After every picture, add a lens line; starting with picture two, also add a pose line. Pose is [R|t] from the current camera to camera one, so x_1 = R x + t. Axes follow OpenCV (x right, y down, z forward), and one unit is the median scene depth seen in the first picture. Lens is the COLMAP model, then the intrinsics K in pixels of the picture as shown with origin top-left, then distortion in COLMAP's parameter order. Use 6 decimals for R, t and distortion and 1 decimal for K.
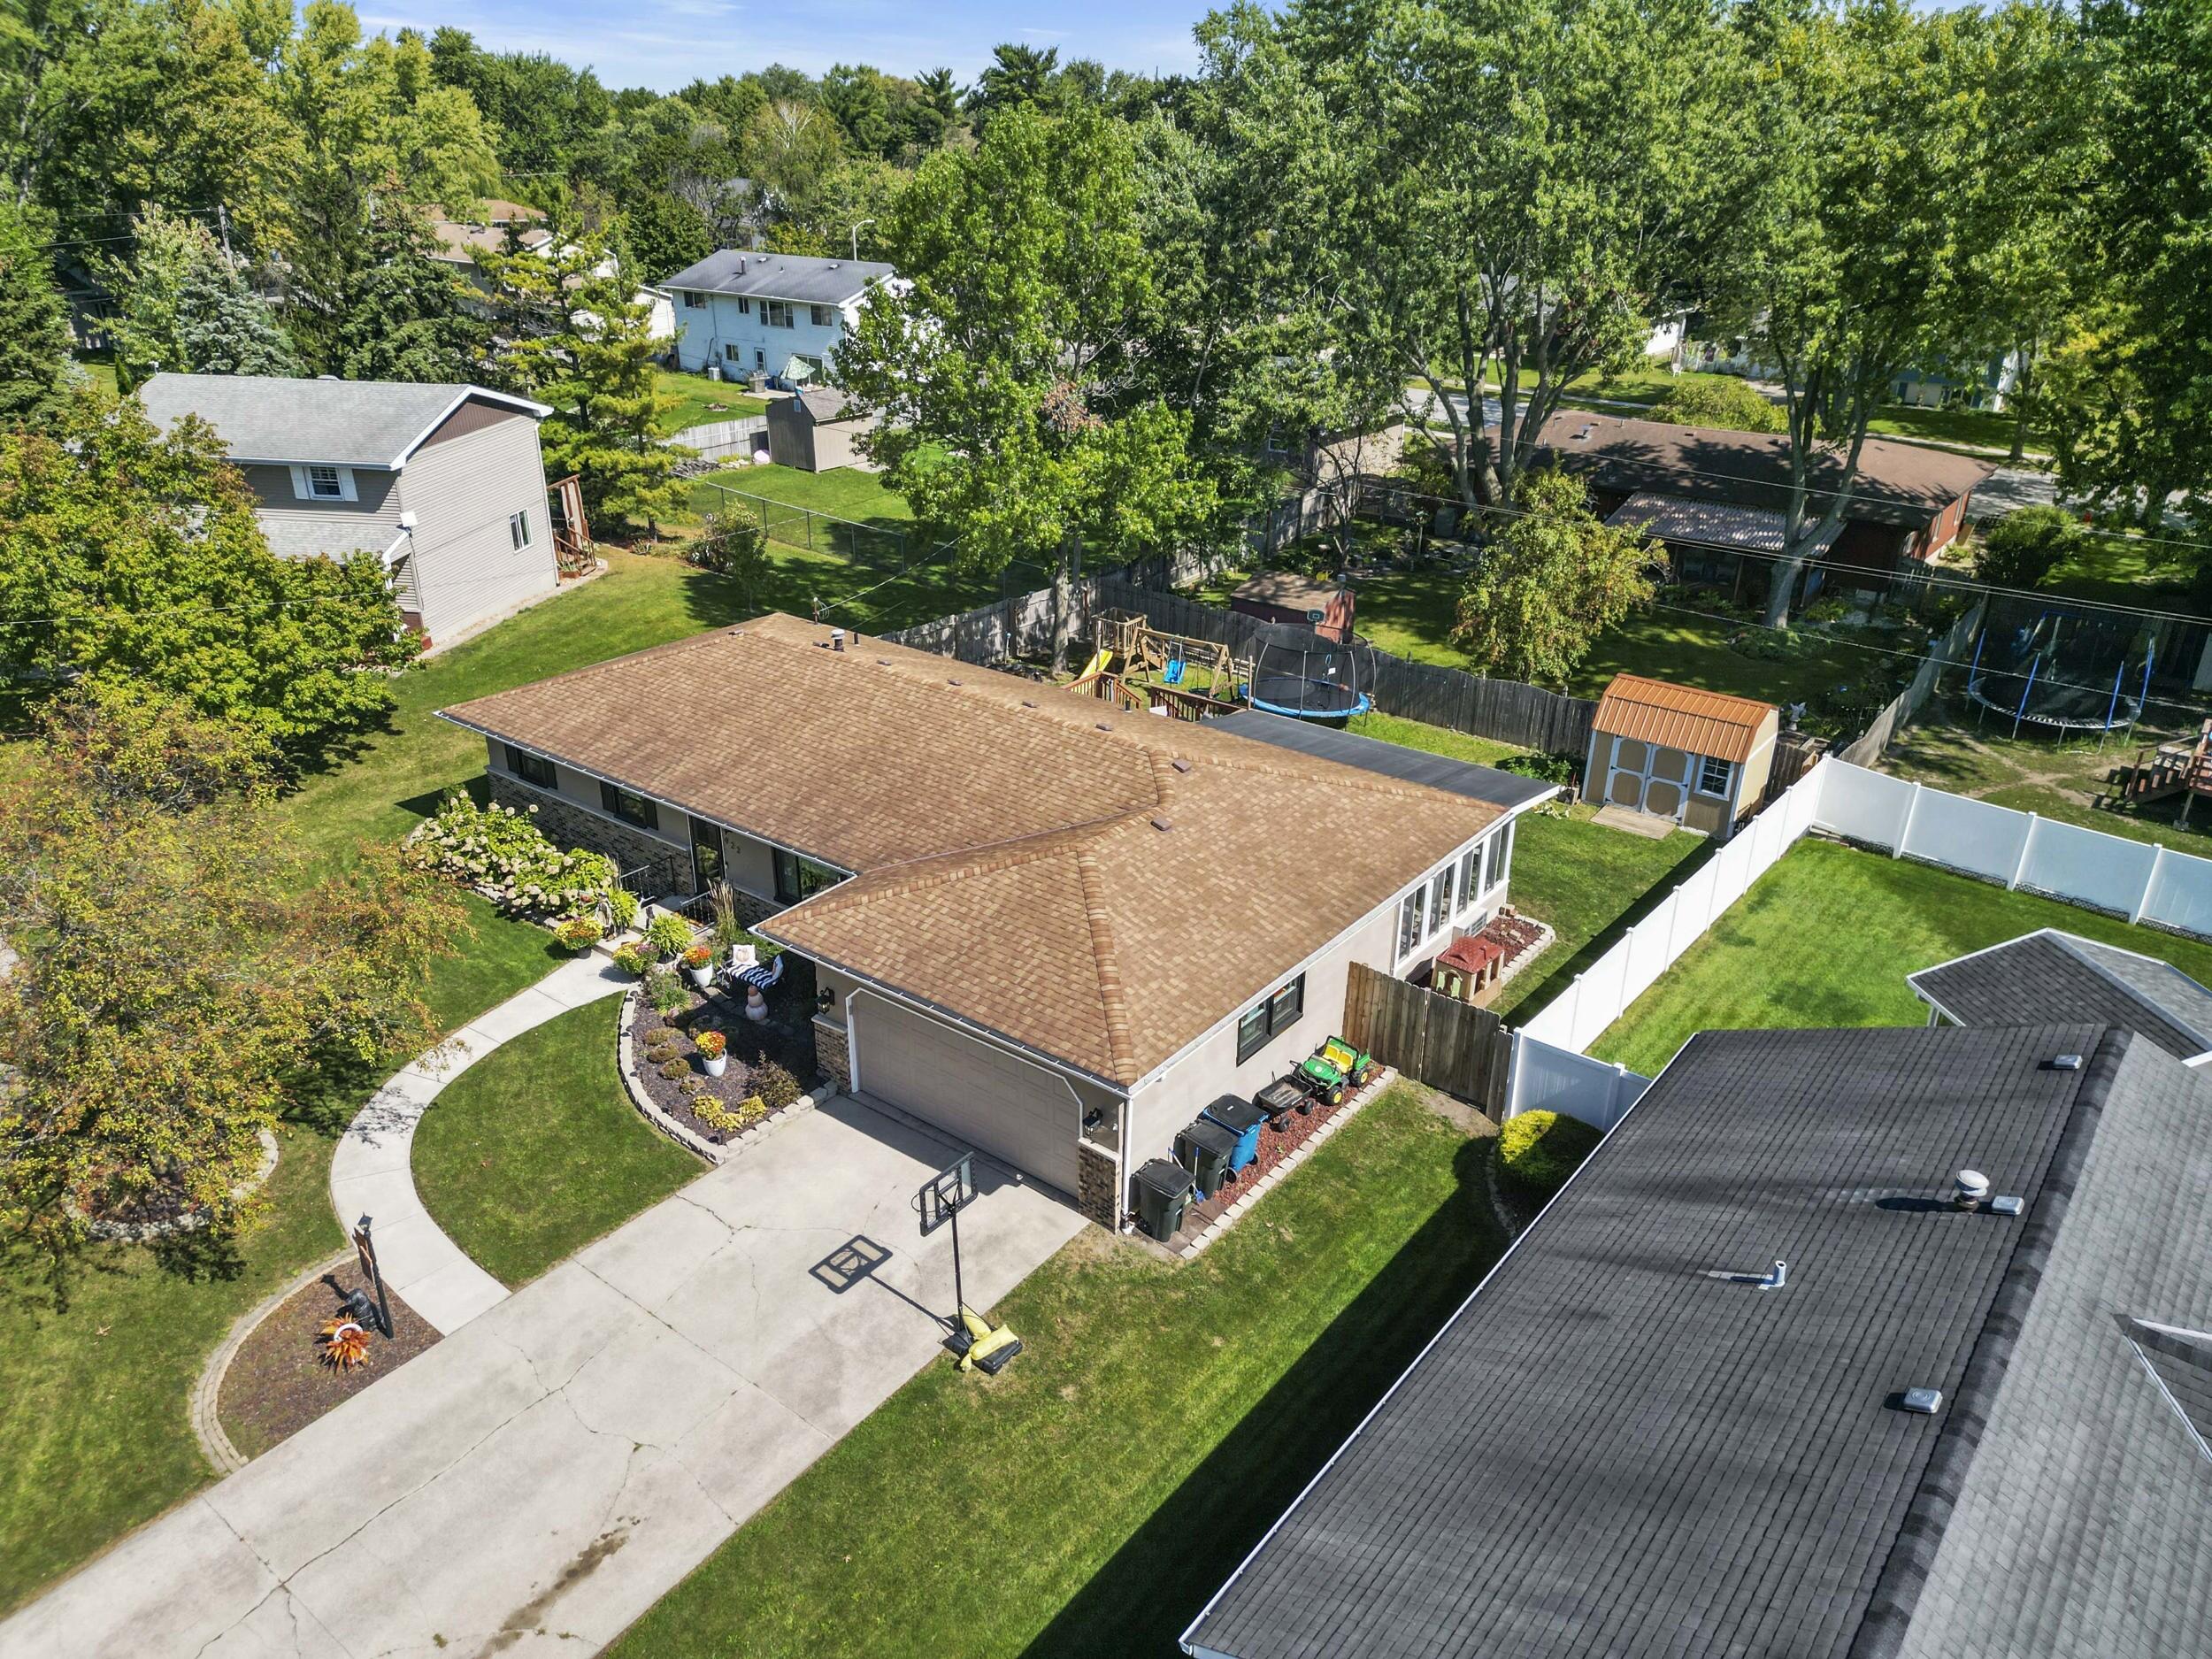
lens RADIAL K [[1549.3, 0, 1106.0], [0, 1549.3, 829.5], [0, 0, 1]] dist [0.067532, -0.088584]
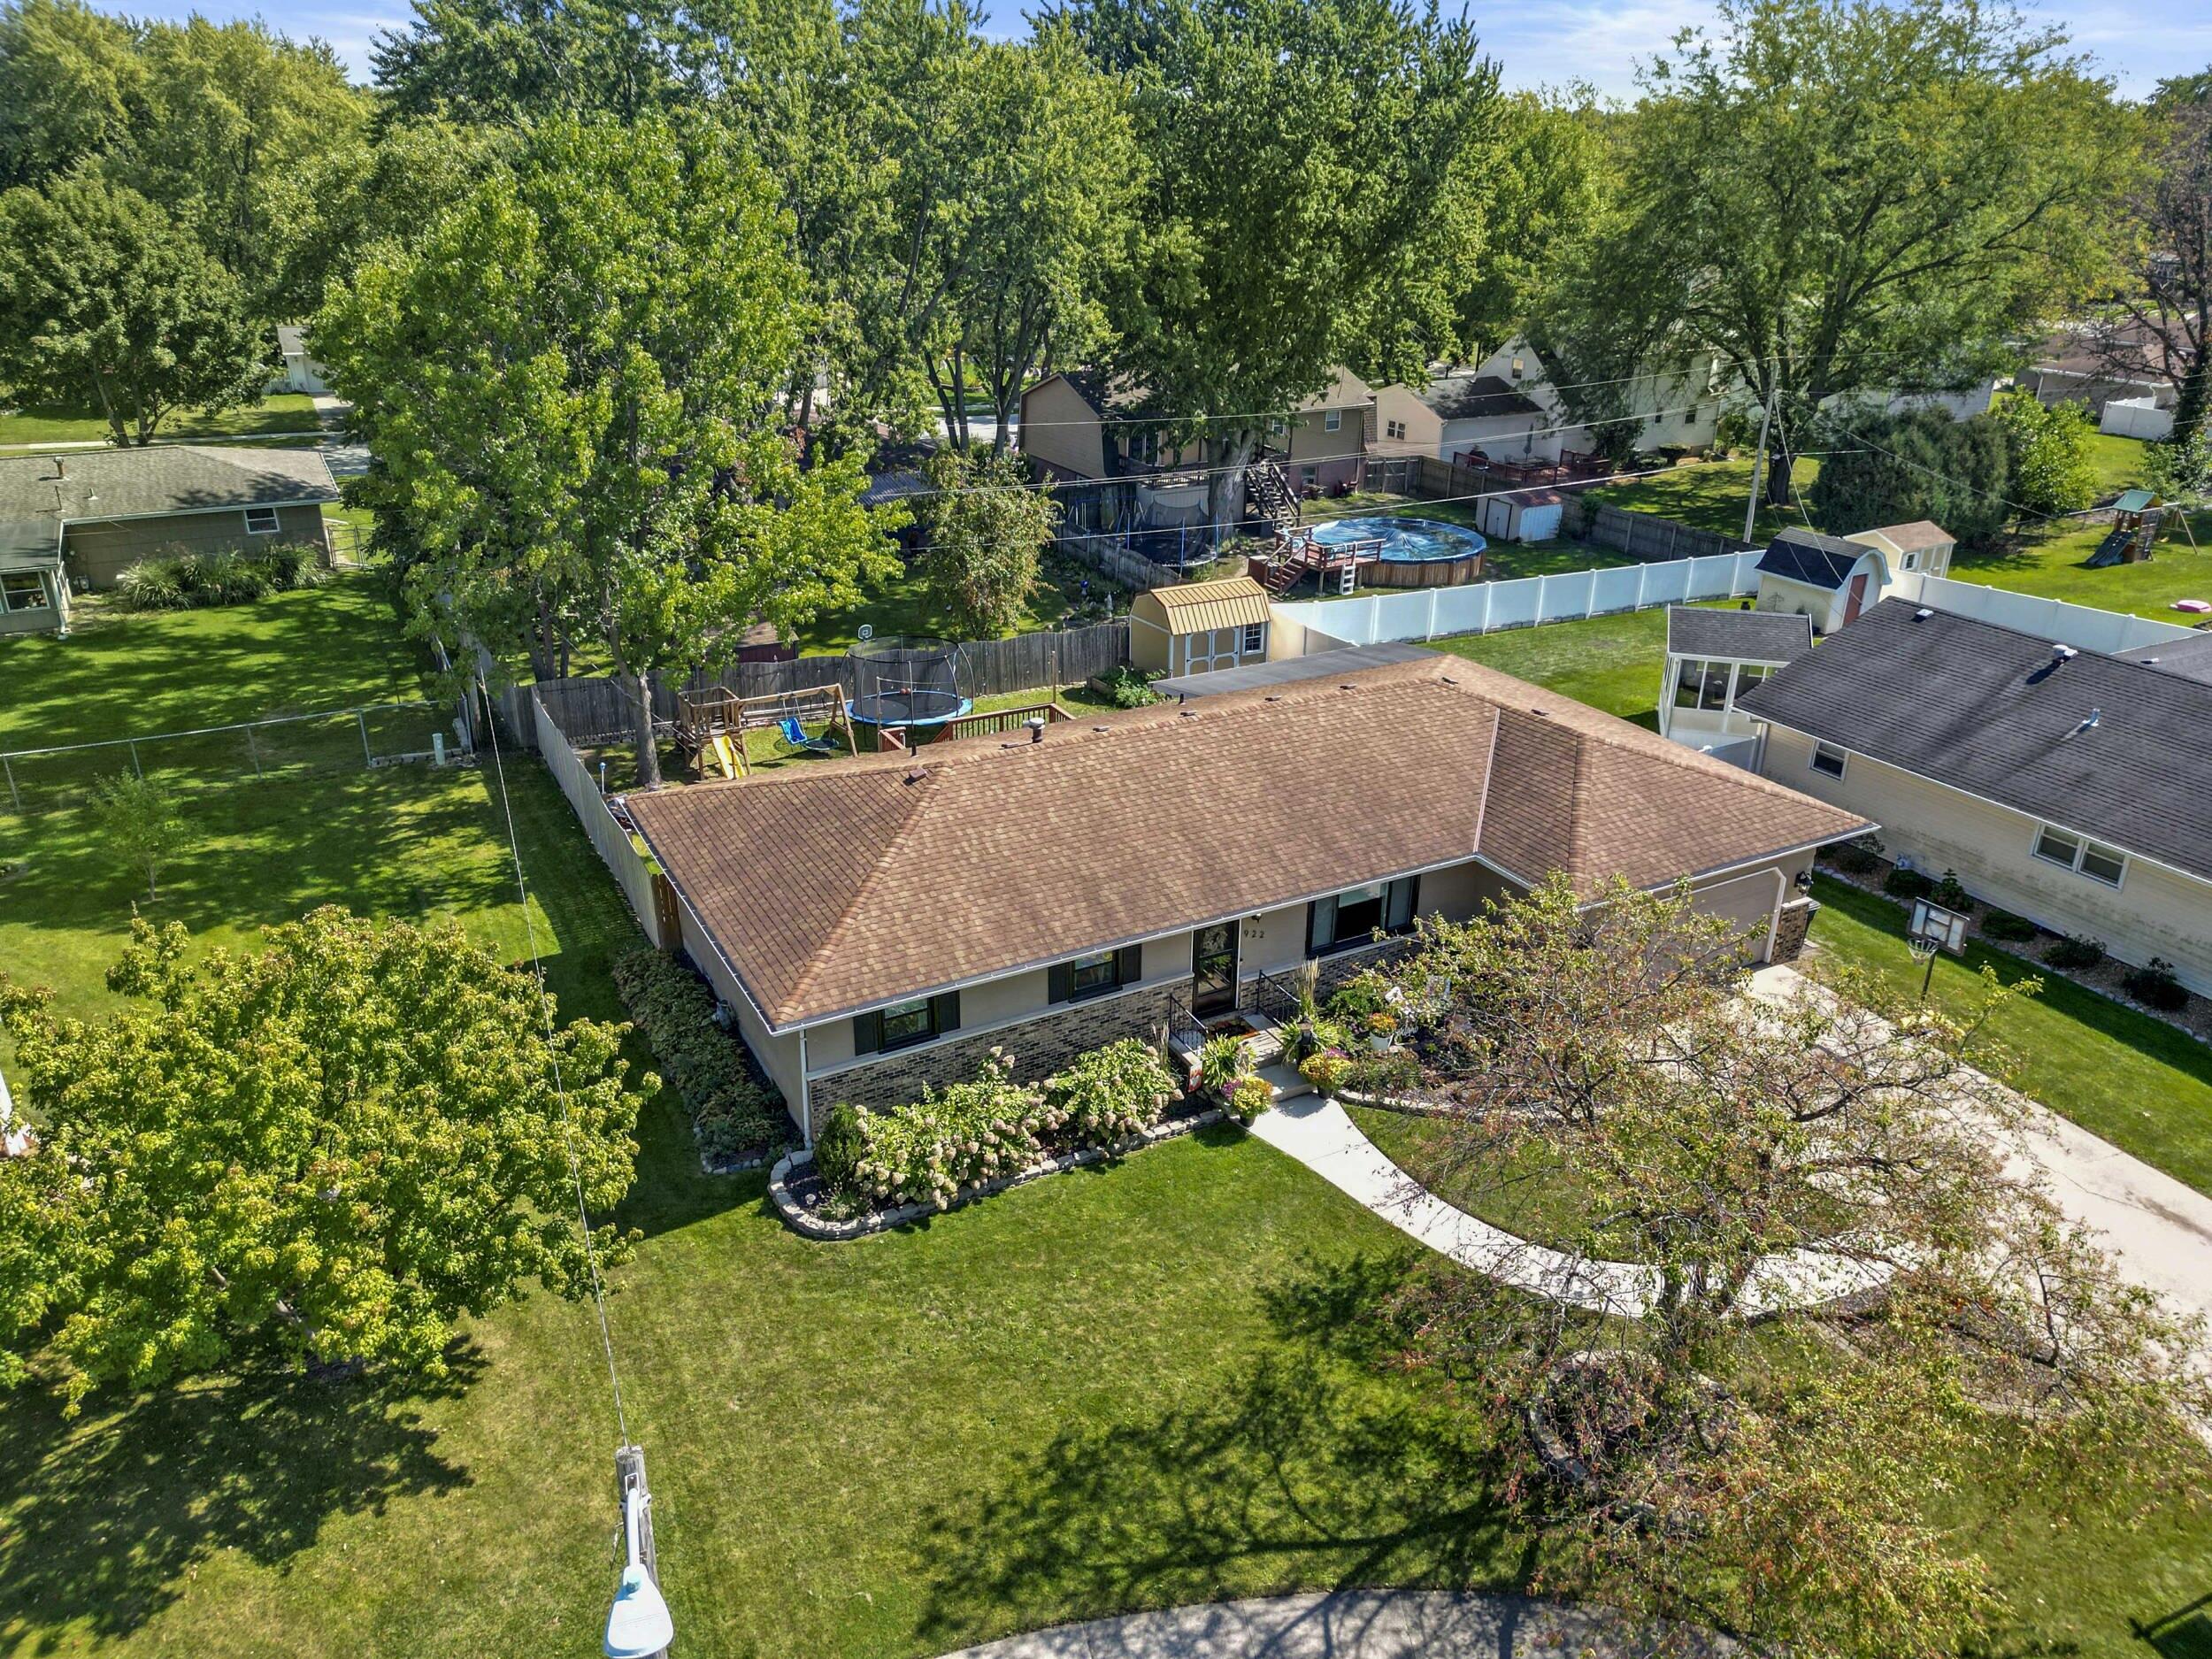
lens RADIAL K [[1549.3, 0, 1106.0], [0, 1549.3, 829.5], [0, 0, 1]] dist [0.067532, -0.088584]
pose [[0.405953, -0.371603, 0.834933, -1.078442], [0.372466, 0.901554, 0.220157, -0.296250], [-0.834548, 0.221610, 0.504399, 0.644192]]
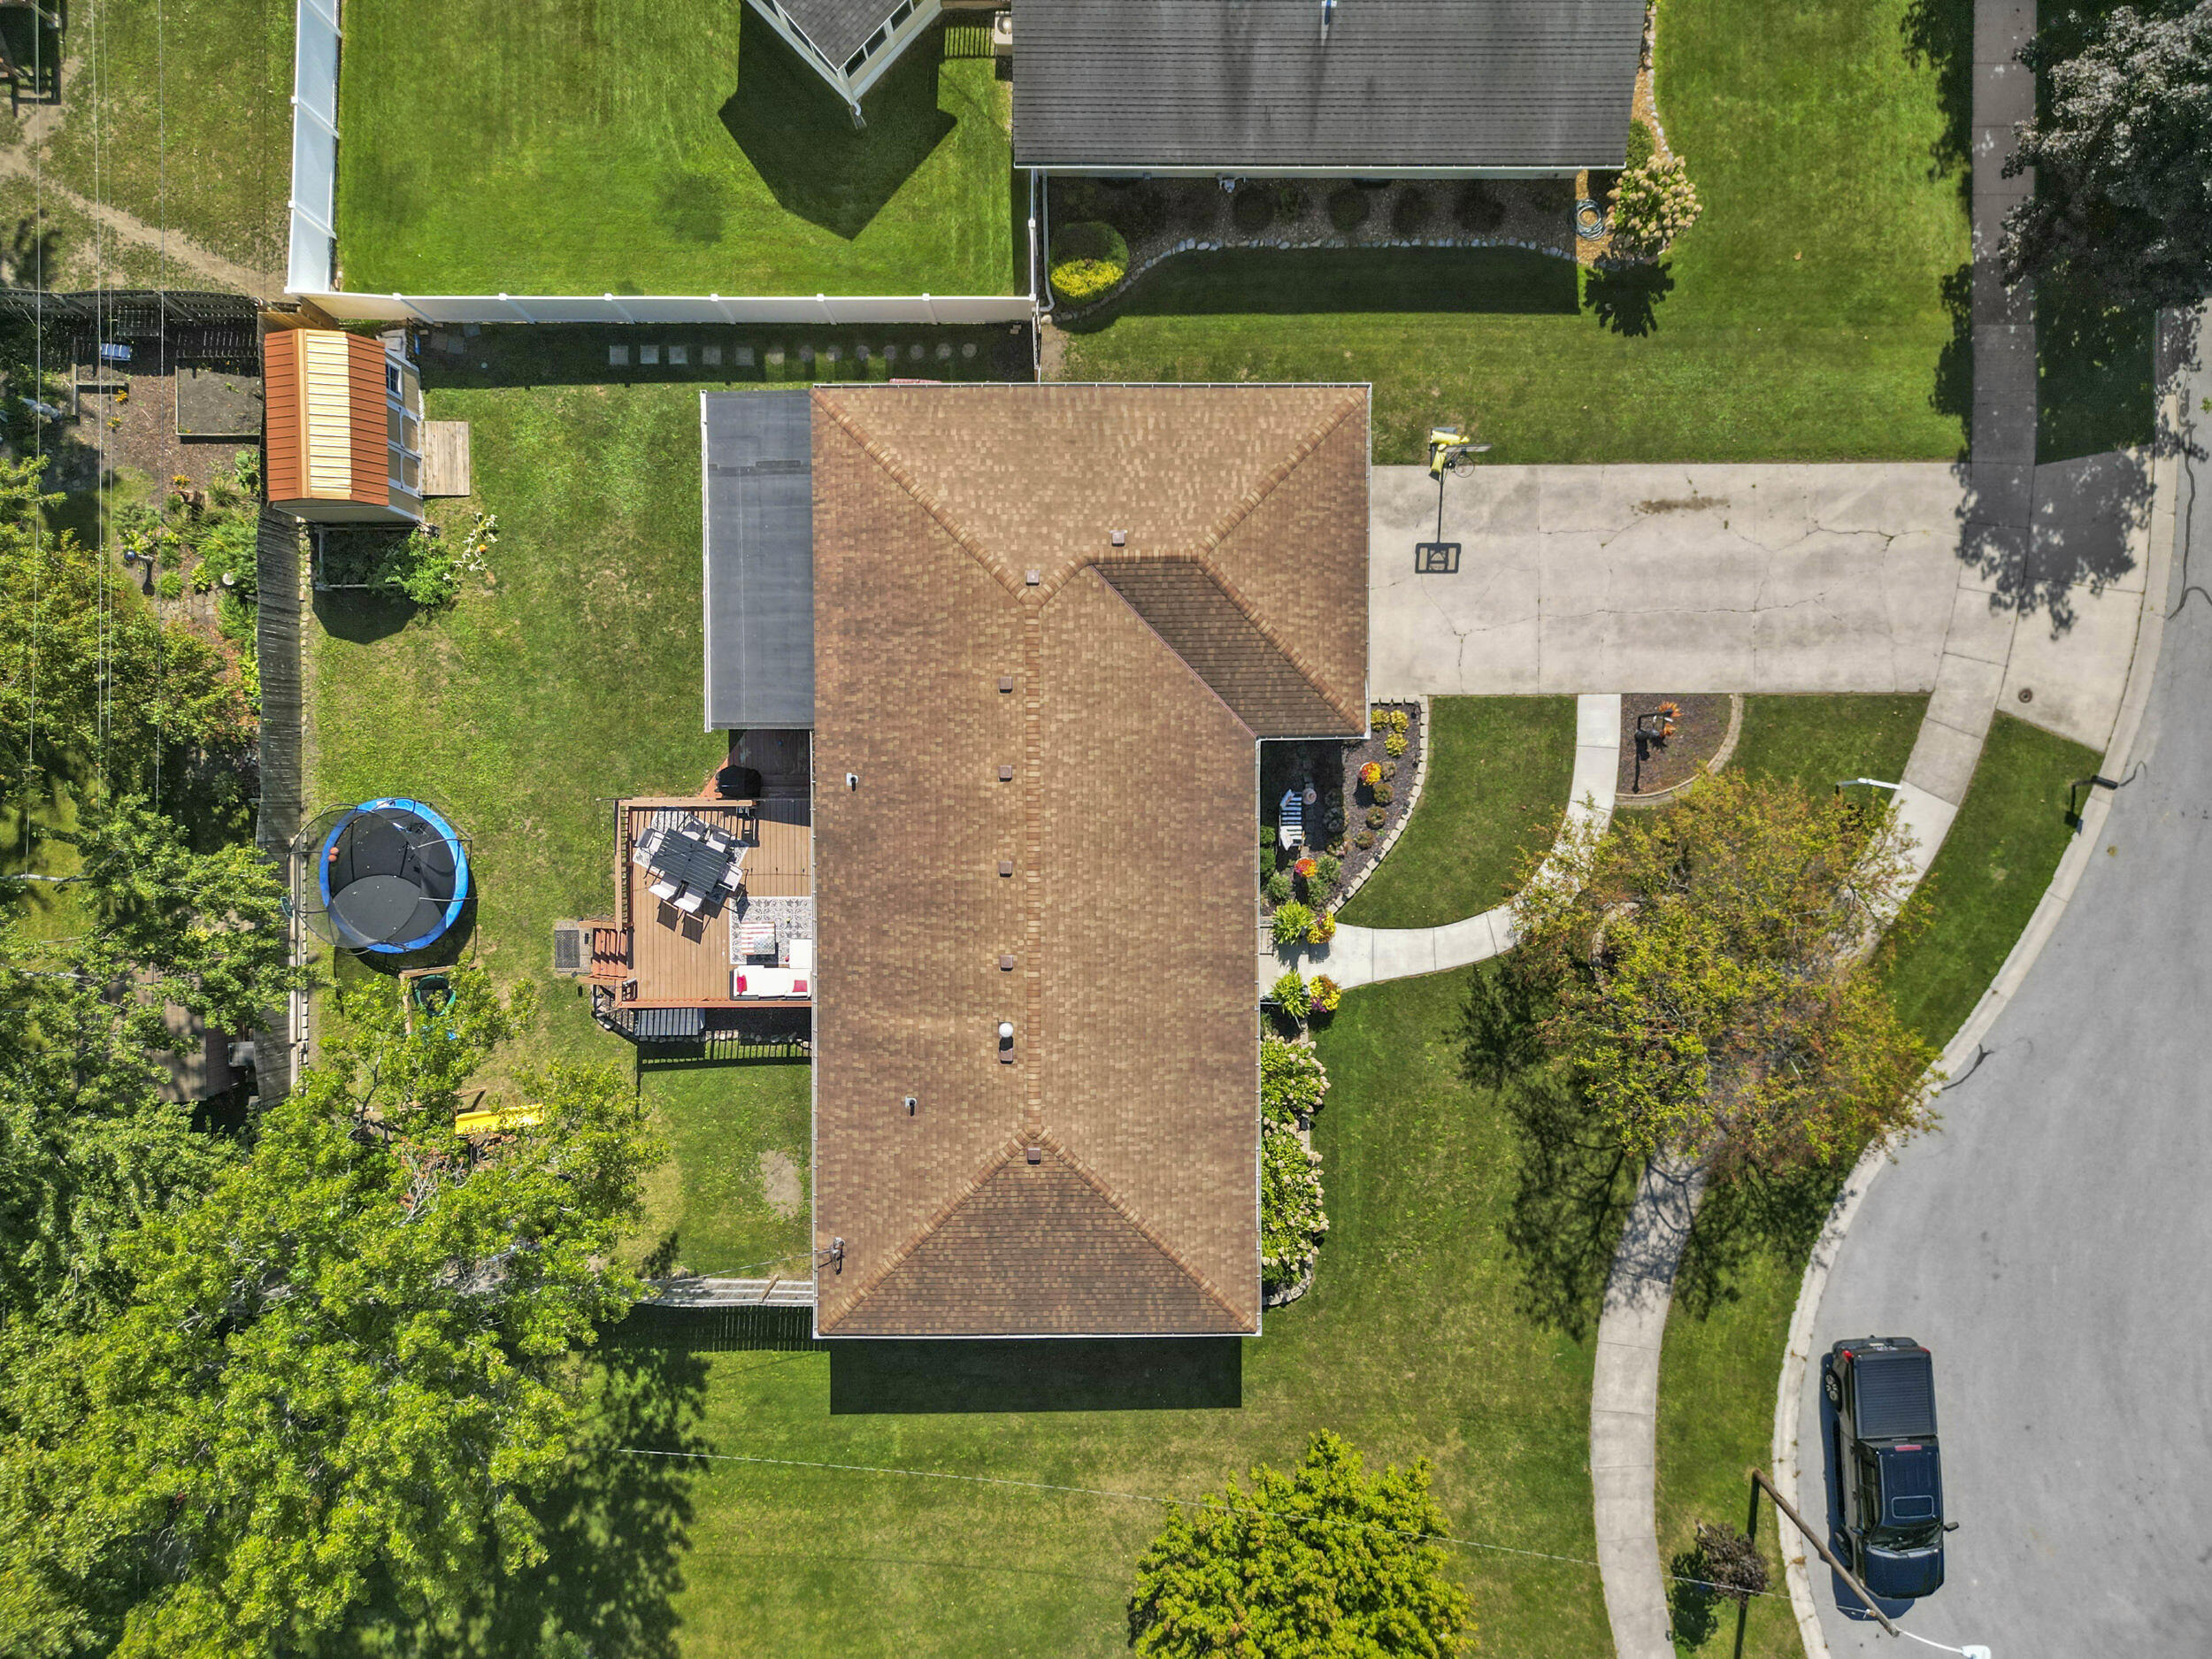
lens RADIAL K [[1549.3, 0, 1106.0], [0, 1549.3, 829.5], [0, 0, 1]] dist [0.067532, -0.088584]
pose [[-0.614471, -0.788576, -0.023945, -0.106776], [0.316524, -0.274215, 0.908085, -1.124995], [-0.722660, 0.550413, 0.418101, 0.569844]]
